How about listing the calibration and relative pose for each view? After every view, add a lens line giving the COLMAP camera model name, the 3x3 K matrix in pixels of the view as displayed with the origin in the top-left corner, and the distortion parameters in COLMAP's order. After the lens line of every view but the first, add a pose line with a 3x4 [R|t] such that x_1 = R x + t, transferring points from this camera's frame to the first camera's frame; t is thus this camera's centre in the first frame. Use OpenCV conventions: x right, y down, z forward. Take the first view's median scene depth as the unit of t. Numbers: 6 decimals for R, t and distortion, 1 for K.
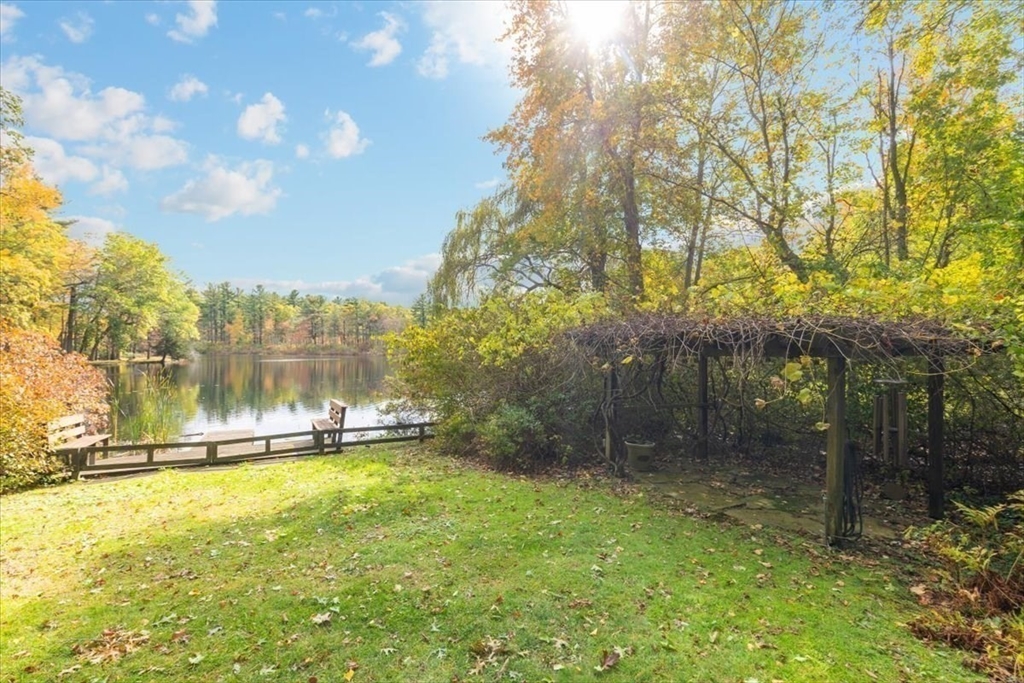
lens RADIAL K [[460.4, 0, 512.0], [0, 460.4, 341.5], [0, 0, 1]] dist [0.013769, 0.000323]
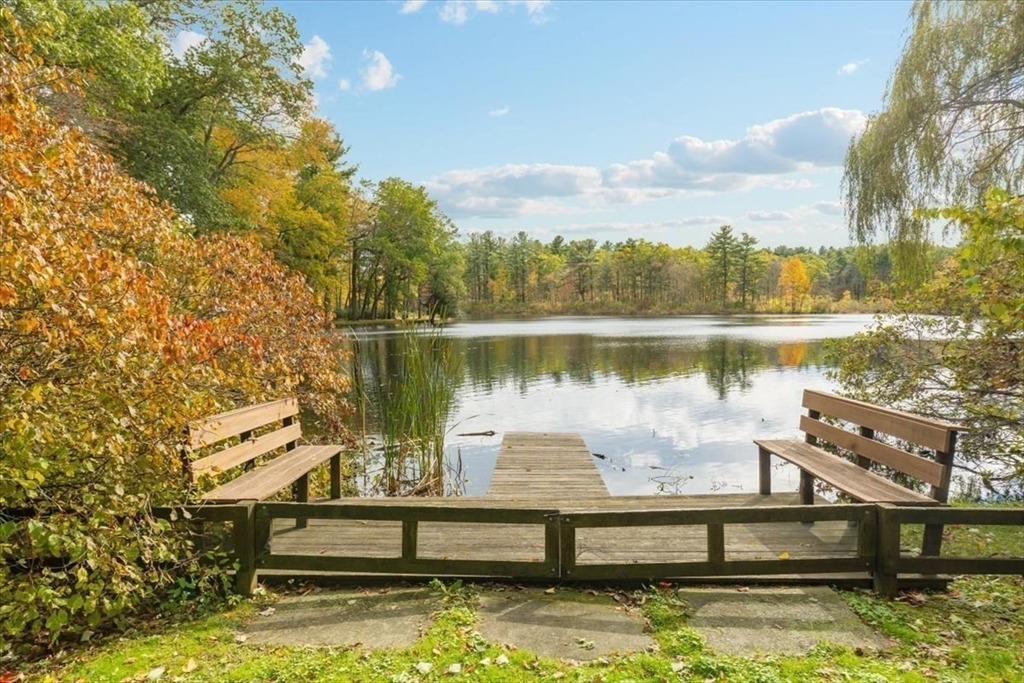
lens RADIAL K [[560.7, 0, 512.0], [0, 560.7, 341.5], [0, 0, 1]] dist [0.002064, 0.000366]
pose [[0.875593, 0.017035, -0.482749, -0.076672], [0.016992, 0.997673, 0.066024, 0.011081], [0.482751, -0.066013, 0.873266, 0.102090]]
